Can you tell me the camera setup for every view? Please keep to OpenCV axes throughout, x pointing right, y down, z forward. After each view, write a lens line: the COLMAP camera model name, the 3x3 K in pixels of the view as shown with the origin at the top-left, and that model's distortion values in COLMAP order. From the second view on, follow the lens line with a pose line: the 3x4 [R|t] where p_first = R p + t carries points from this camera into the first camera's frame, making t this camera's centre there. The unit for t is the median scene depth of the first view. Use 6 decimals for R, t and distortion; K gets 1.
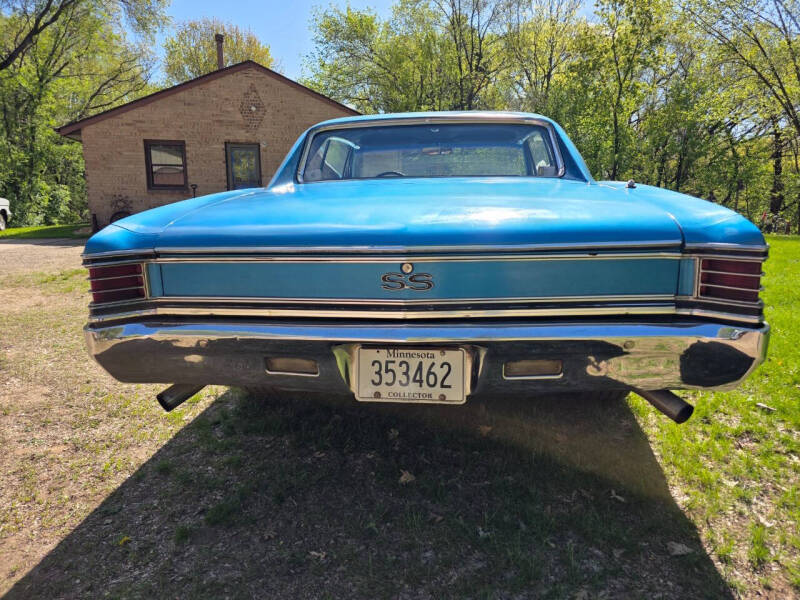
lens RADIAL K [[524.3, 0, 403.4], [0, 524.3, 284.9], [0, 0, 1]] dist [0.037051, -0.002967]
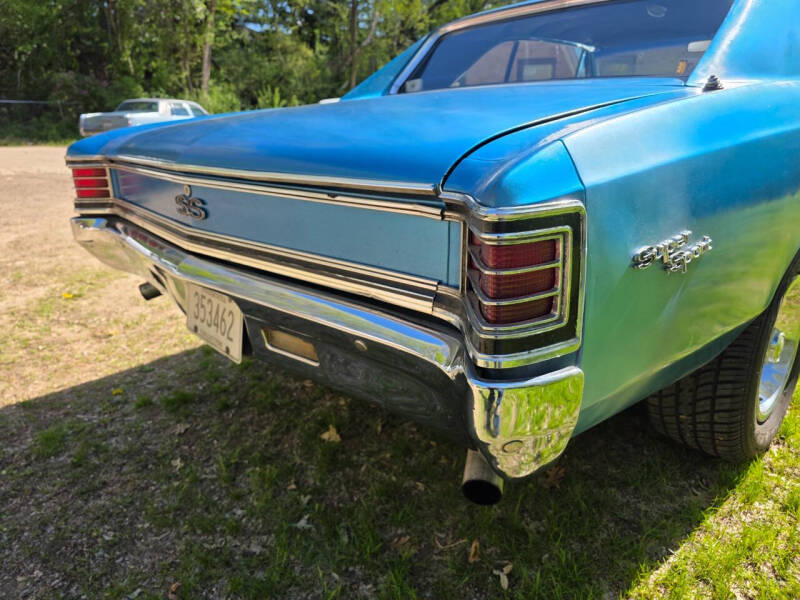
lens RADIAL K [[537.6, 0, 396.9], [0, 537.6, 291.9], [0, 0, 1]] dist [0.066296, -0.063292]
pose [[0.760756, 0.204752, -0.615896, 0.795657], [-0.116790, 0.976632, 0.180418, -0.066951], [0.638444, -0.065324, 0.766891, 0.504083]]
